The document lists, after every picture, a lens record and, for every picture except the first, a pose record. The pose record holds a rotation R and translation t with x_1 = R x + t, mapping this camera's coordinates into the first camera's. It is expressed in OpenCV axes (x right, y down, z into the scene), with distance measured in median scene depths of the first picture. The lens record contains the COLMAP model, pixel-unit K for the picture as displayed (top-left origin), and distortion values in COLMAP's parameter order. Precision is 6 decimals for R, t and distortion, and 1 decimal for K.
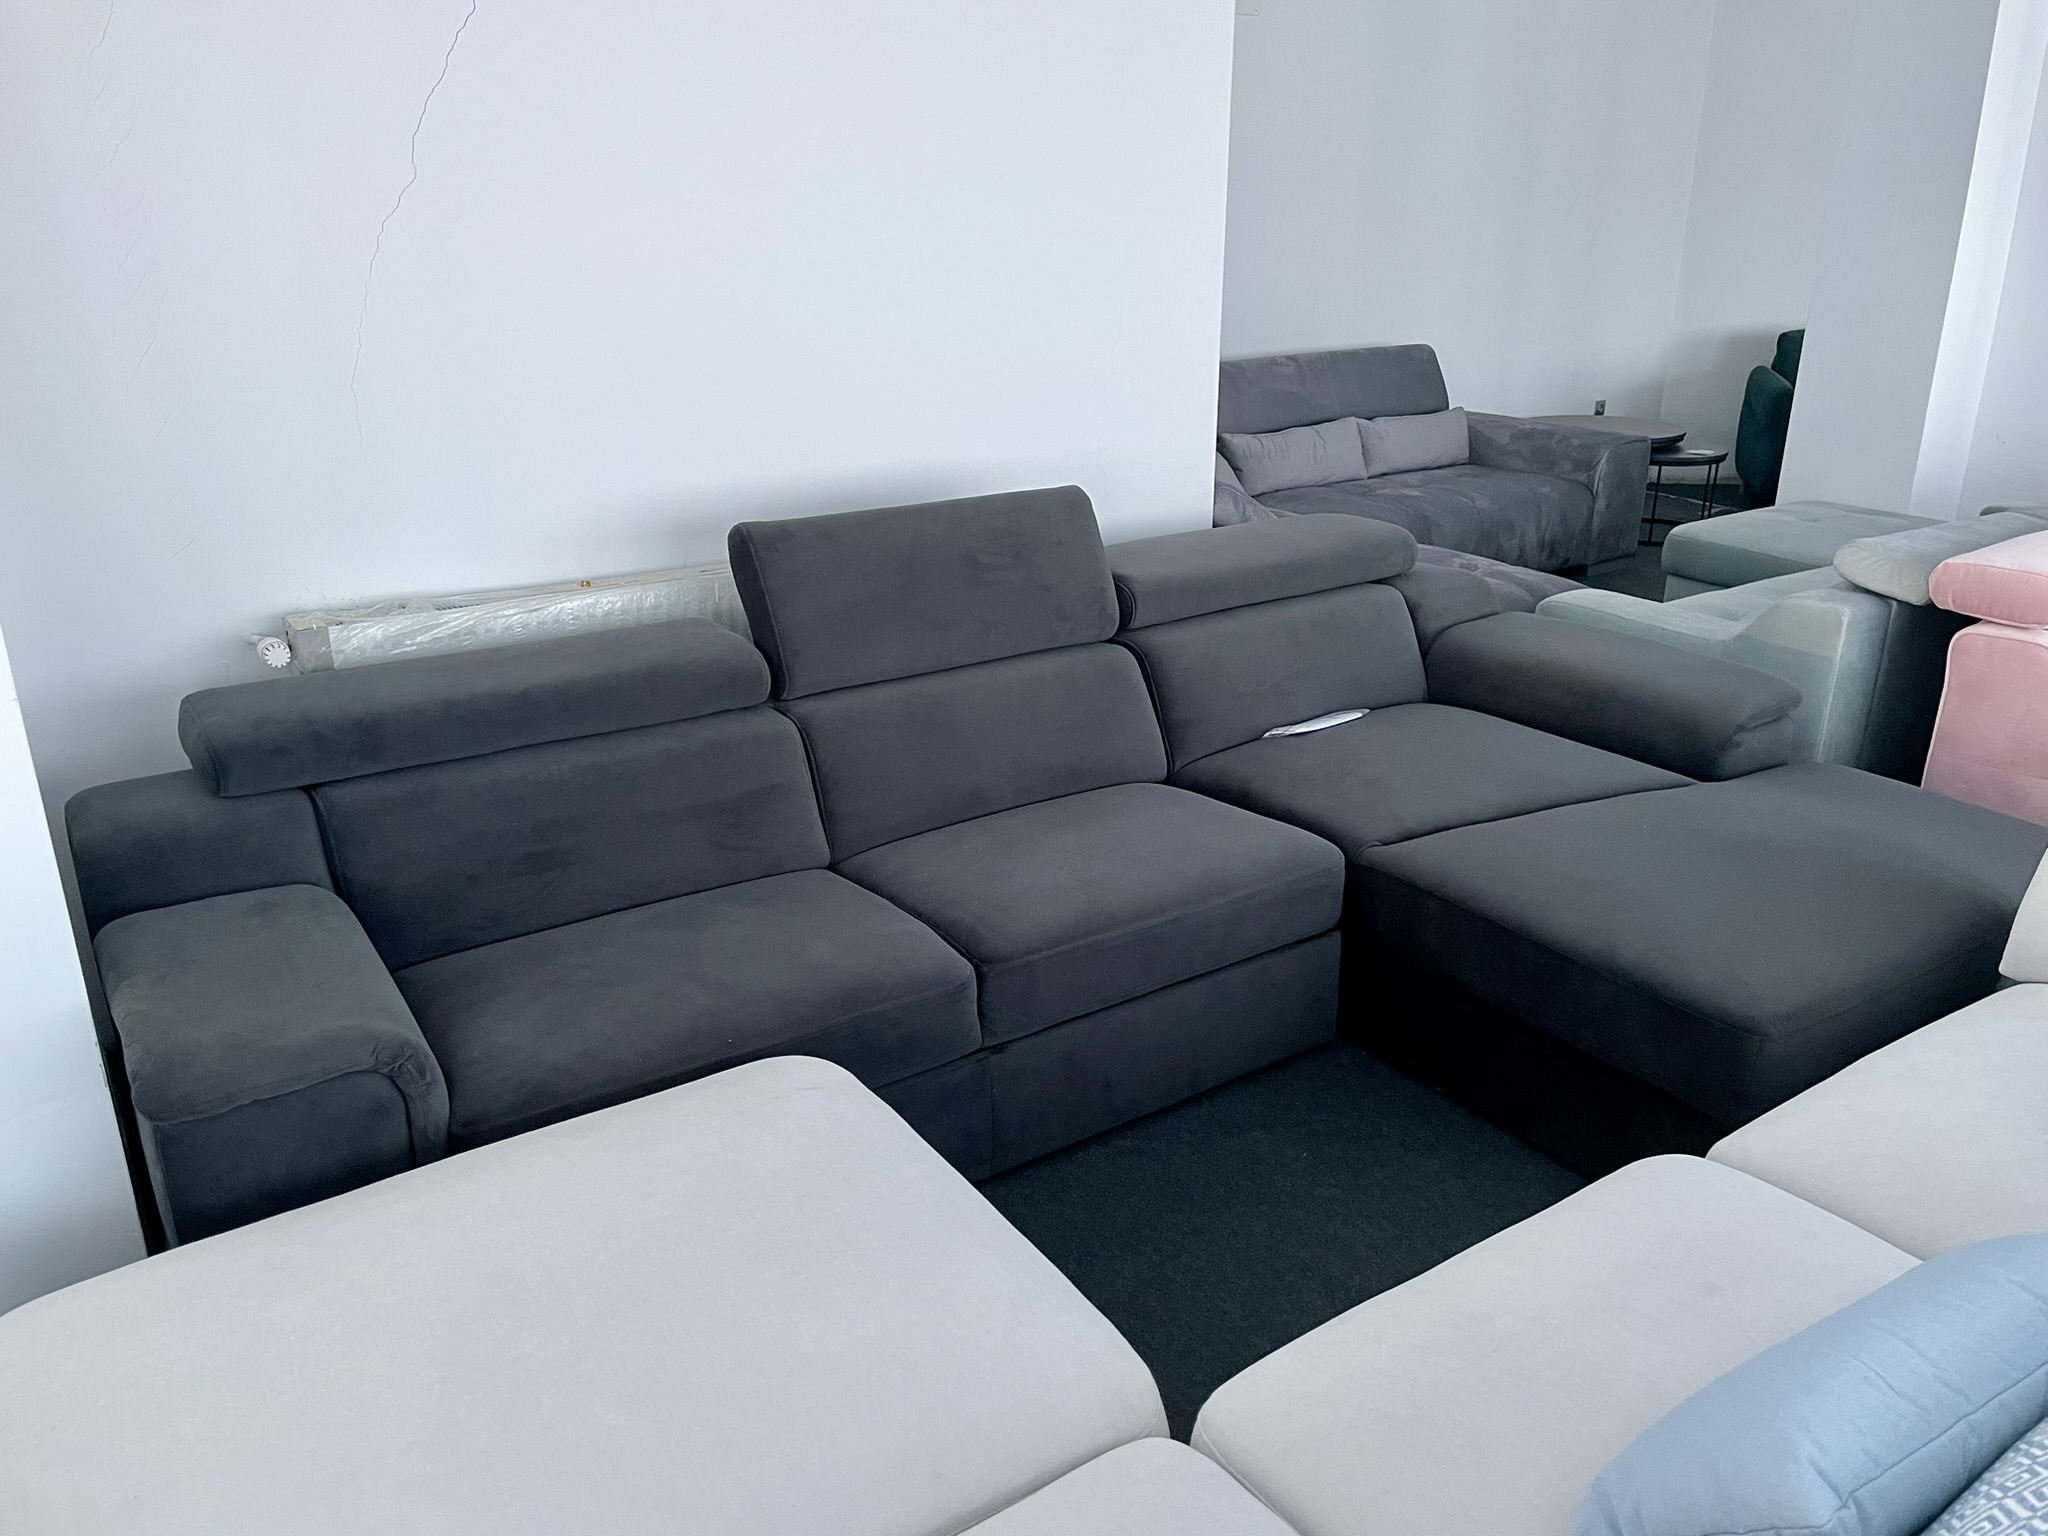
lens RADIAL K [[1525.3, 0, 1024.0], [0, 1525.3, 768.0], [0, 0, 1]] dist [0.001489, -0.064343]
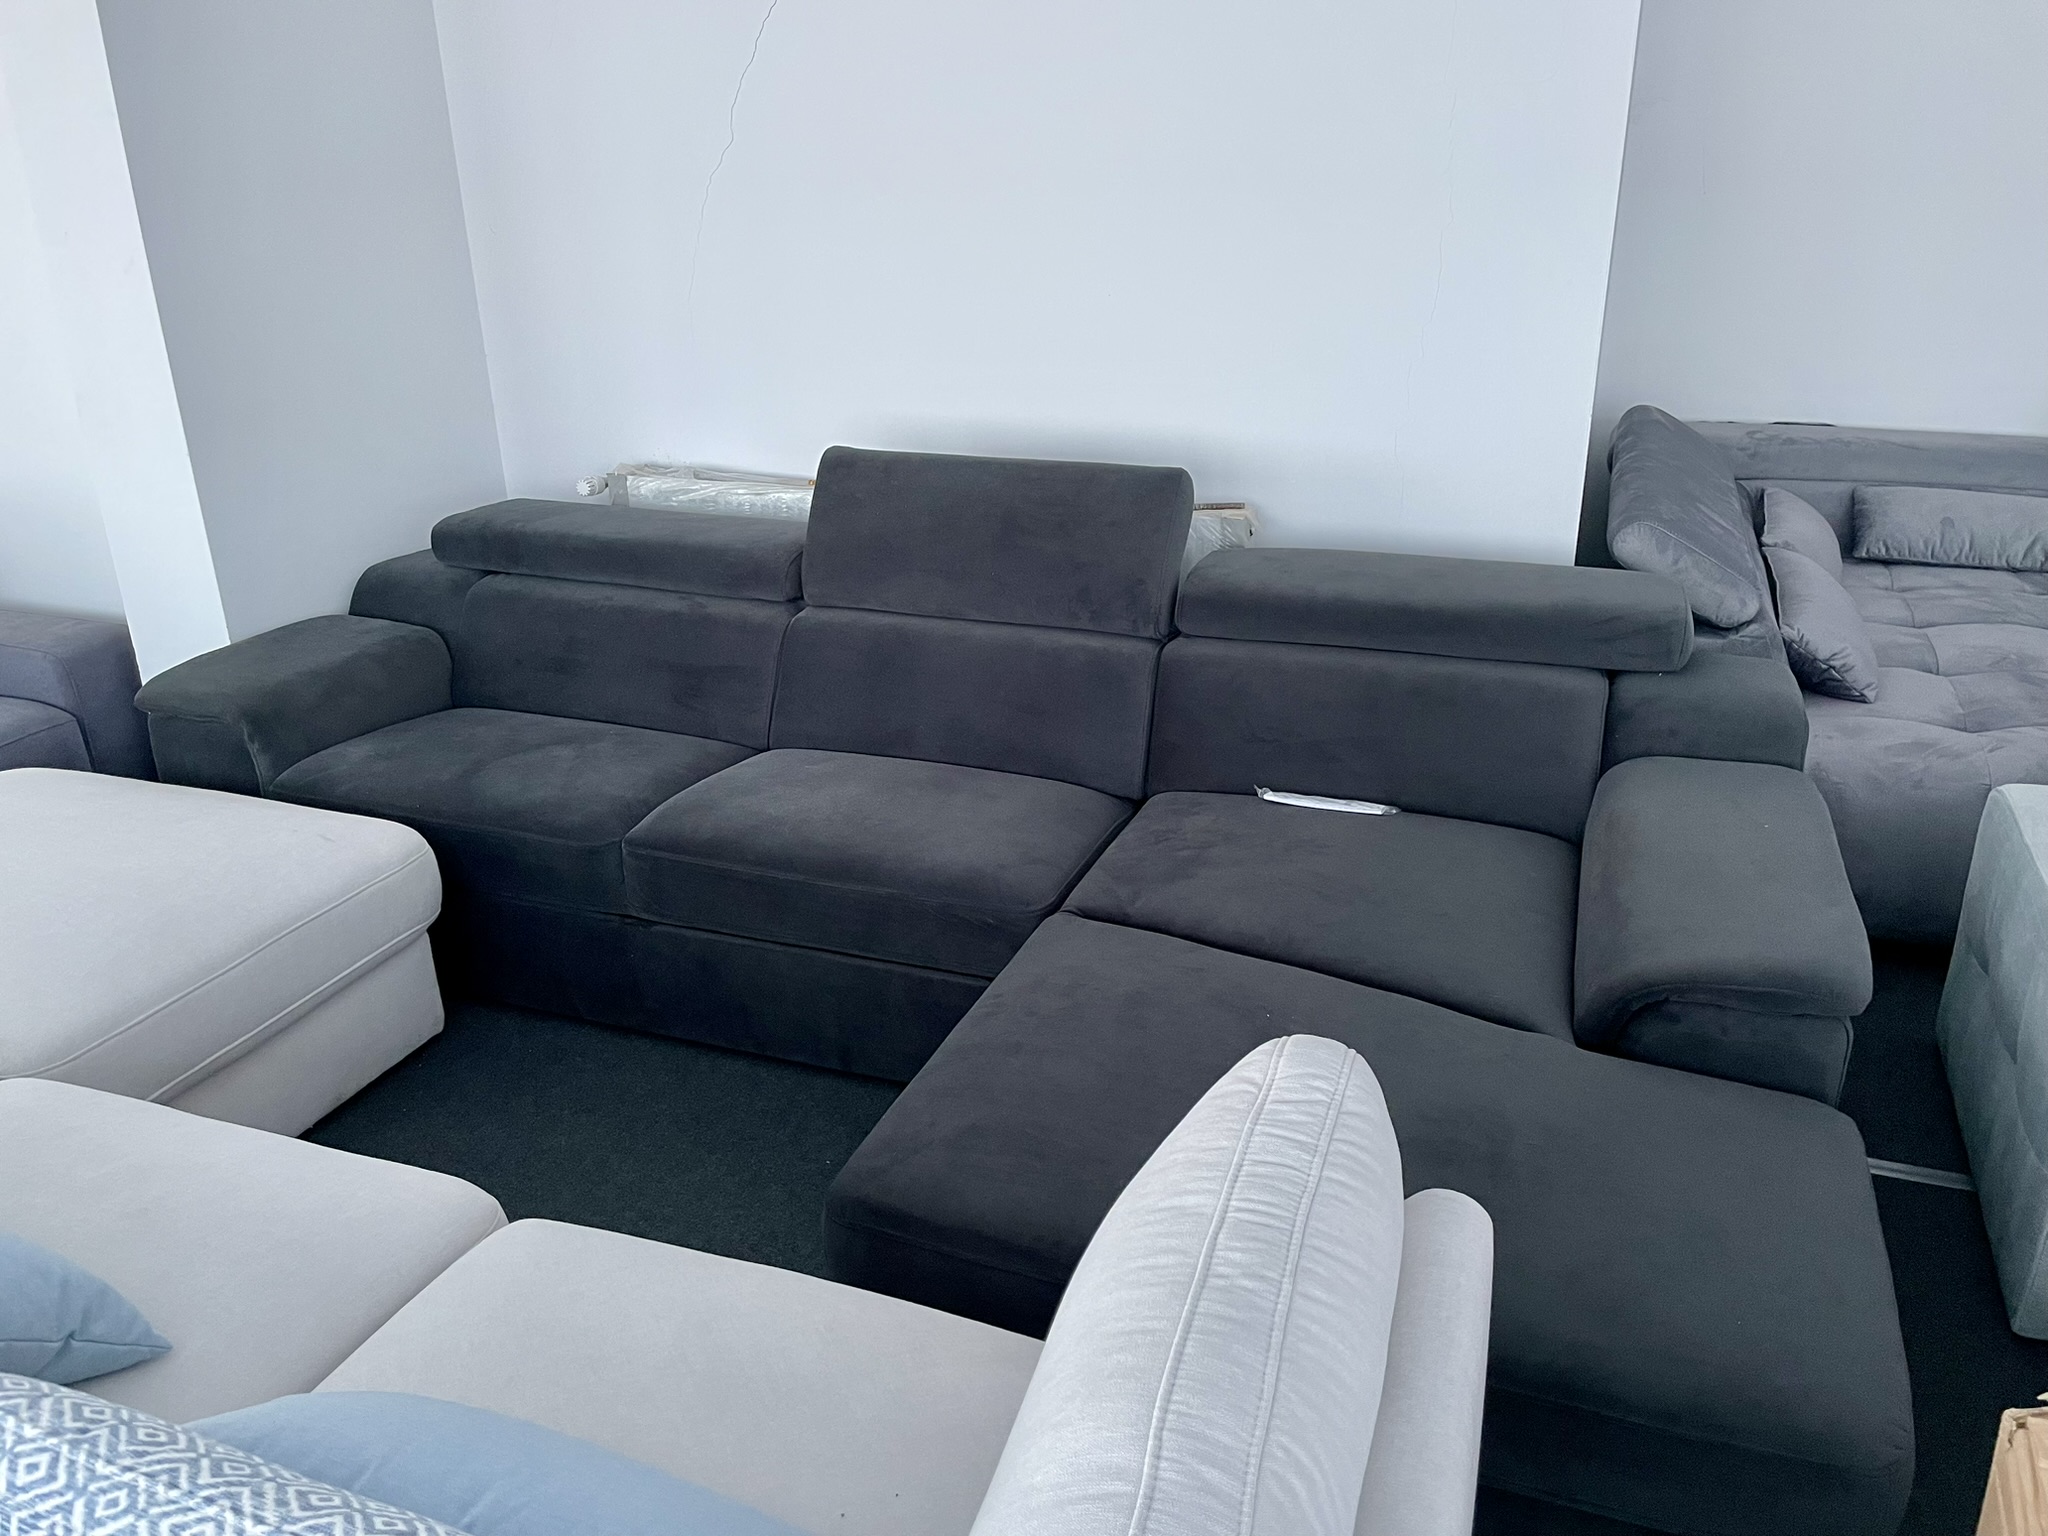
lens RADIAL K [[1525.3, 0, 1024.0], [0, 1525.3, 768.0], [0, 0, 1]] dist [0.001489, -0.064343]
pose [[0.544091, 0.311735, -0.778965, 0.884375], [-0.254355, 0.946009, 0.200924, -0.204960], [0.799543, 0.088813, 0.594006, 0.459380]]
